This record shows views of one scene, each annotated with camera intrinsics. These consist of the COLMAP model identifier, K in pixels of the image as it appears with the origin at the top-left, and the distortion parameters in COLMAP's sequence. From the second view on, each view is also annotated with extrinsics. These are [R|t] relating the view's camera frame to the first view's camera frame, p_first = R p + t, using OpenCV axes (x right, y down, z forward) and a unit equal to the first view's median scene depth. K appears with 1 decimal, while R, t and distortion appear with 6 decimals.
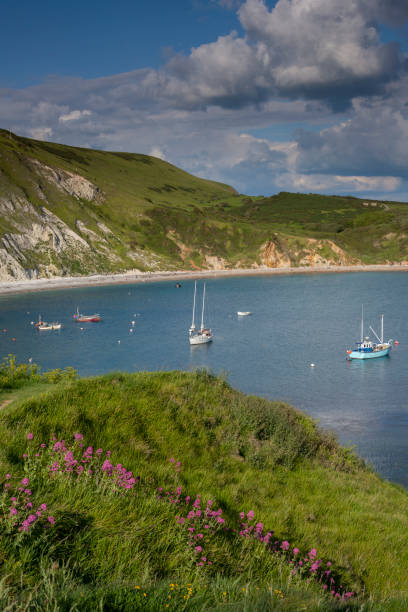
lens RADIAL K [[888.4, 0, 206.3], [0, 888.4, 302.2], [0, 0, 1]] dist [0.024479, 0.000000]
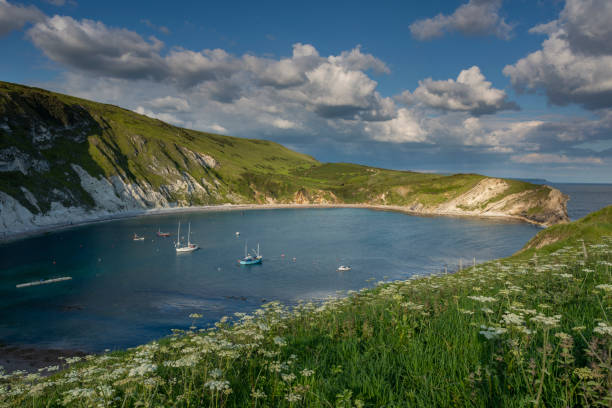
lens RADIAL K [[439.9, 0, 306.3], [0, 439.9, 205.3], [0, 0, 1]] dist [-0.003894, 0.005758]
pose [[0.999374, 0.034338, -0.008540, 0.102689], [-0.034452, 0.999313, -0.013685, -0.023246], [0.008065, 0.013971, 0.999870, -0.014617]]
